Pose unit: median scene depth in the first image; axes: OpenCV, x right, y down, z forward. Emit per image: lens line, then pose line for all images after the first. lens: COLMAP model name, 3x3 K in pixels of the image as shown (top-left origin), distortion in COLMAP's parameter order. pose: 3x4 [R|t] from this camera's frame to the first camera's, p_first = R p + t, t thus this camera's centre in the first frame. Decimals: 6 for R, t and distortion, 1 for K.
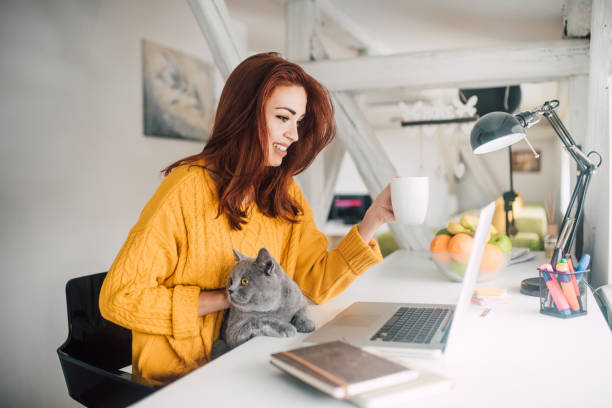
lens RADIAL K [[592.5, 0, 300.5], [0, 592.5, 206.1], [0, 0, 1]] dist [-0.073627, 0.111870]
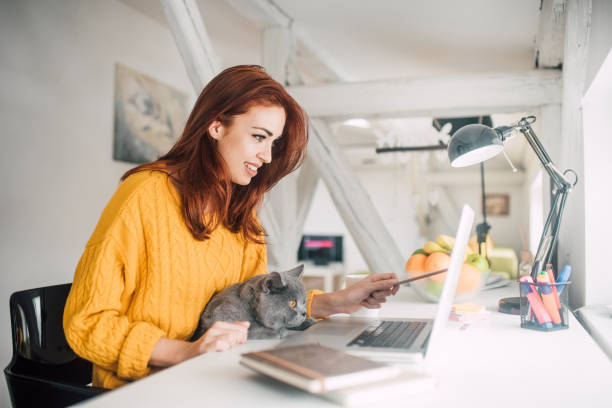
lens RADIAL K [[592.5, 0, 300.5], [0, 592.5, 206.1], [0, 0, 1]] dist [-0.073627, 0.111870]
pose [[0.998515, 0.023081, 0.049355, -0.002991], [-0.019075, 0.996601, -0.080141, 0.042130], [-0.051037, 0.079081, 0.995561, 0.026671]]
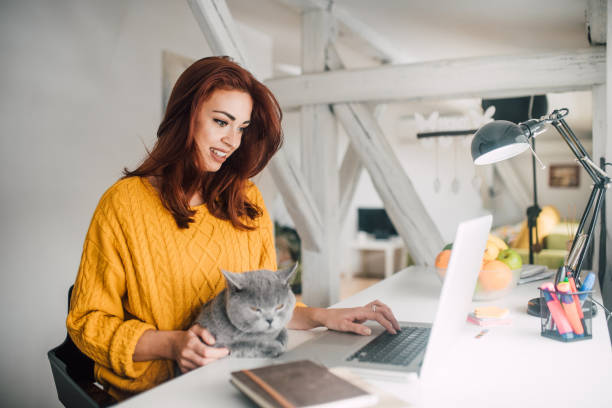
lens RADIAL K [[592.5, 0, 300.5], [0, 592.5, 206.1], [0, 0, 1]] dist [-0.073627, 0.111870]
pose [[0.997575, 0.010989, -0.068728, 0.055646], [-0.012560, 0.999669, -0.022466, 0.001699], [0.068459, 0.023275, 0.997382, 0.026513]]
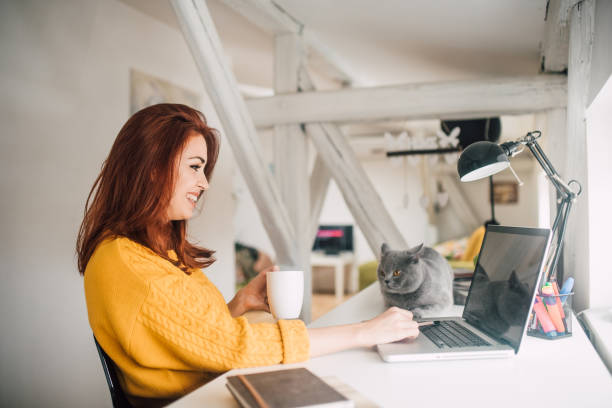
lens RADIAL K [[592.5, 0, 300.5], [0, 592.5, 206.1], [0, 0, 1]] dist [-0.073627, 0.111870]
pose [[0.999333, 0.005348, 0.036126, -0.017437], [-0.003435, 0.998599, -0.052812, 0.007194], [-0.036358, 0.052652, 0.997951, -0.016638]]
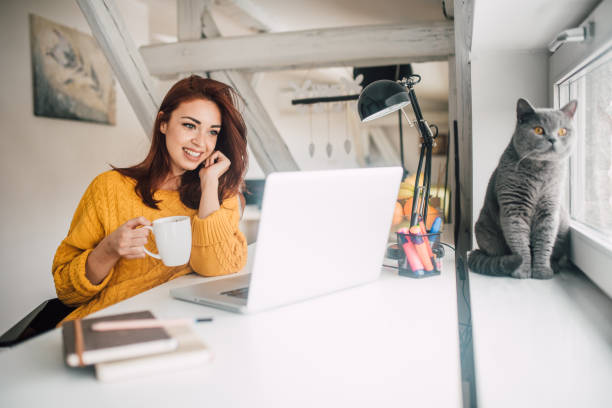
lens RADIAL K [[592.5, 0, 300.5], [0, 592.5, 206.1], [0, 0, 1]] dist [-0.073627, 0.111870]
pose [[0.992307, -0.016276, 0.122730, 0.067774], [0.013968, 0.999710, 0.019642, 0.022959], [-0.123014, -0.017776, 0.992246, -0.012084]]
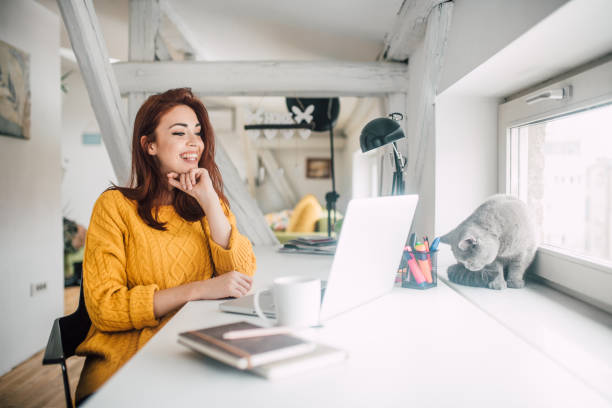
lens RADIAL K [[592.5, 0, 300.5], [0, 592.5, 206.1], [0, 0, 1]] dist [-0.073627, 0.111870]
pose [[0.932363, 0.004019, 0.361502, -0.139089], [-0.000050, 0.999940, -0.010990, 0.018117], [-0.361524, 0.010229, 0.932307, -0.035947]]
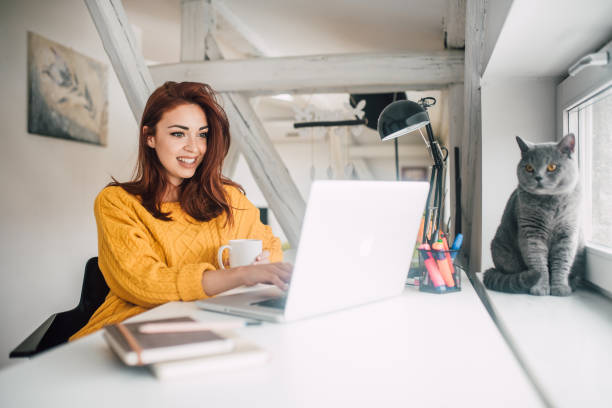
lens RADIAL K [[592.5, 0, 300.5], [0, 592.5, 206.1], [0, 0, 1]] dist [-0.073627, 0.111870]
pose [[0.985105, 0.012927, 0.171467, 0.010045], [-0.006935, 0.999346, -0.035497, 0.043044], [-0.171813, 0.033779, 0.984550, -0.006331]]
